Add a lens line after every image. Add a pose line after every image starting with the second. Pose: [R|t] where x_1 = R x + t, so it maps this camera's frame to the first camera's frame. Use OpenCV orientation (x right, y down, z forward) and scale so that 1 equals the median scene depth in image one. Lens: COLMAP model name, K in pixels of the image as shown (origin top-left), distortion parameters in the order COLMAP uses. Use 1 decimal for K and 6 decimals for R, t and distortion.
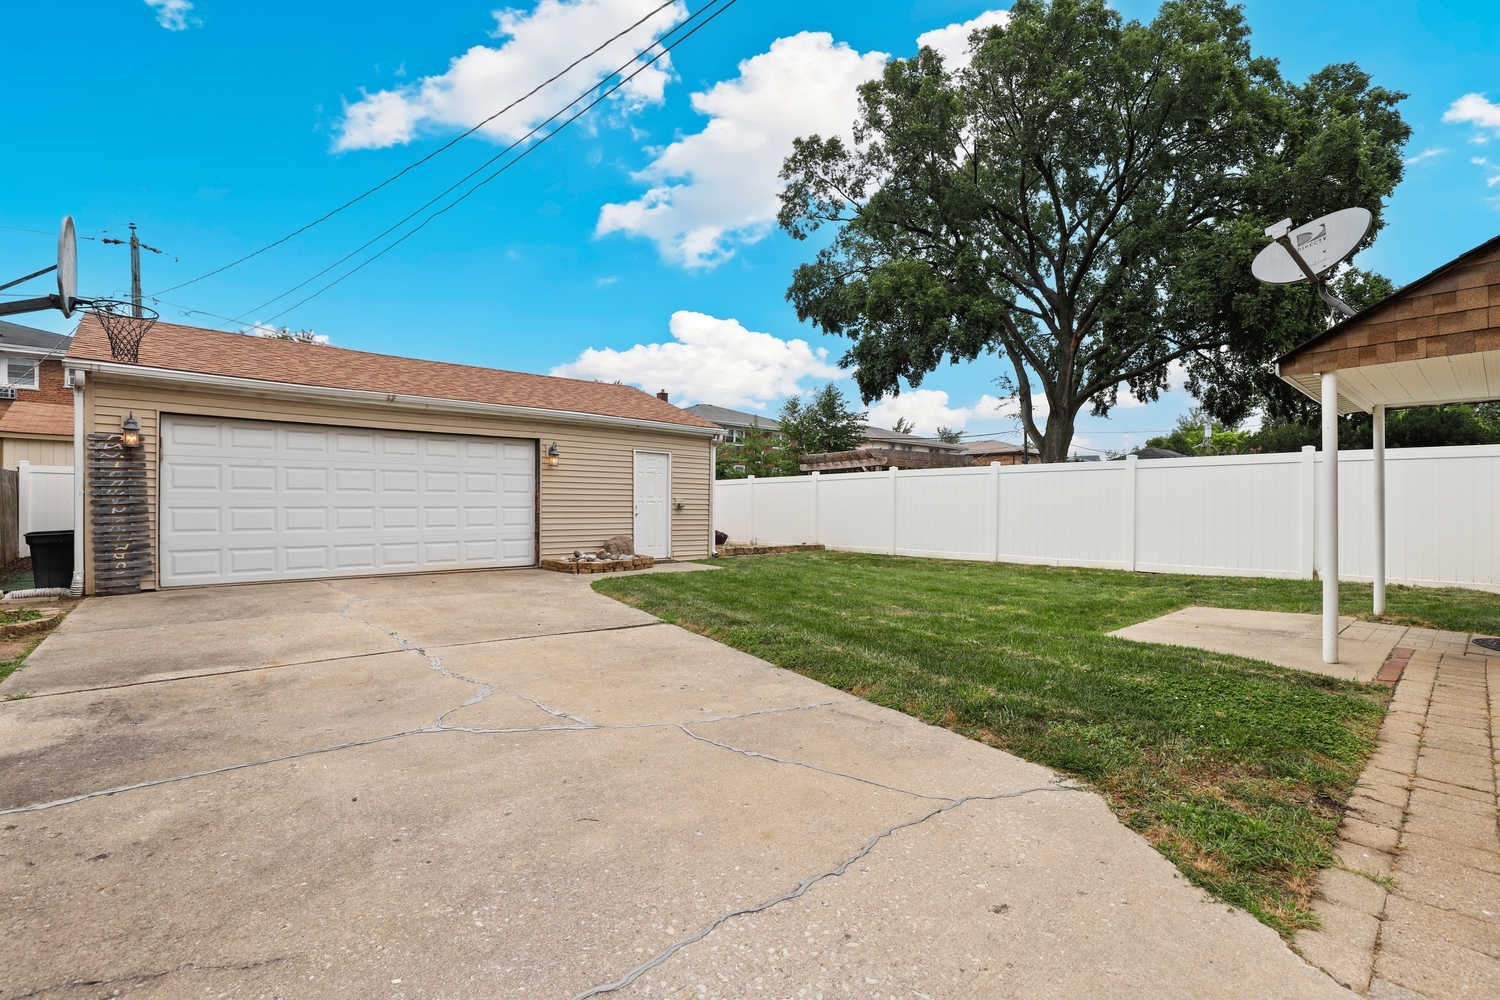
lens RADIAL K [[701.2, 0, 750.0], [0, 701.2, 500.0], [0, 0, 1]] dist [-0.001690, -0.000115]
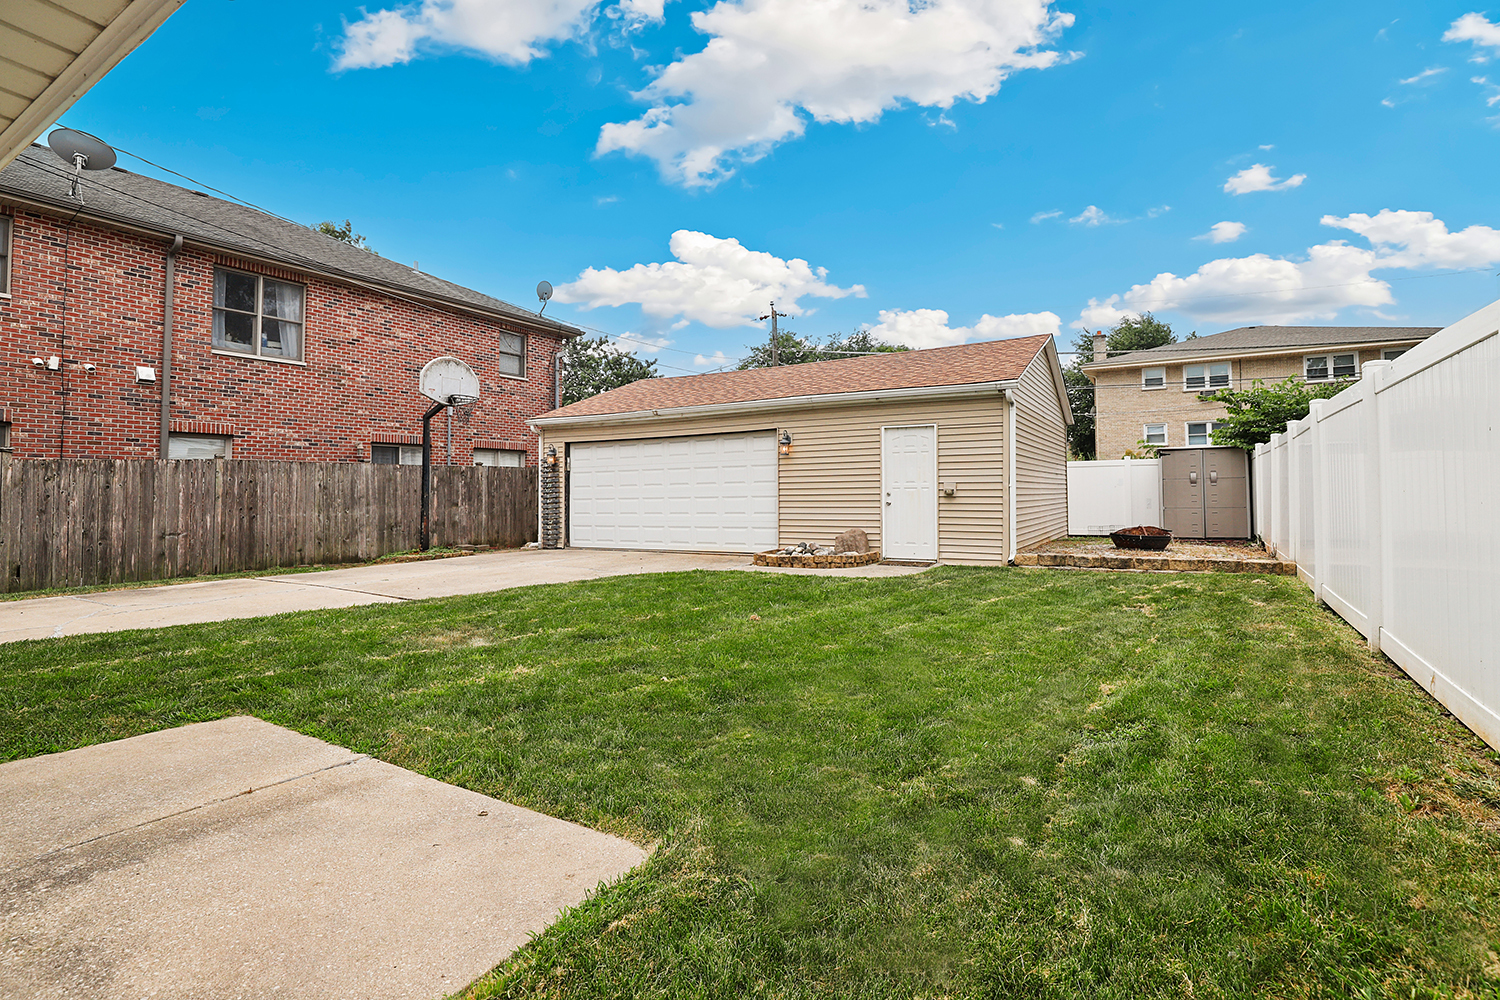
lens RADIAL K [[701.2, 0, 750.0], [0, 701.2, 500.0], [0, 0, 1]] dist [-0.001690, -0.000115]
pose [[0.267775, -0.003818, -0.963474, 0.654124], [0.017832, 0.999841, 0.000994, 0.013028], [0.963317, -0.017447, 0.267800, 0.693796]]
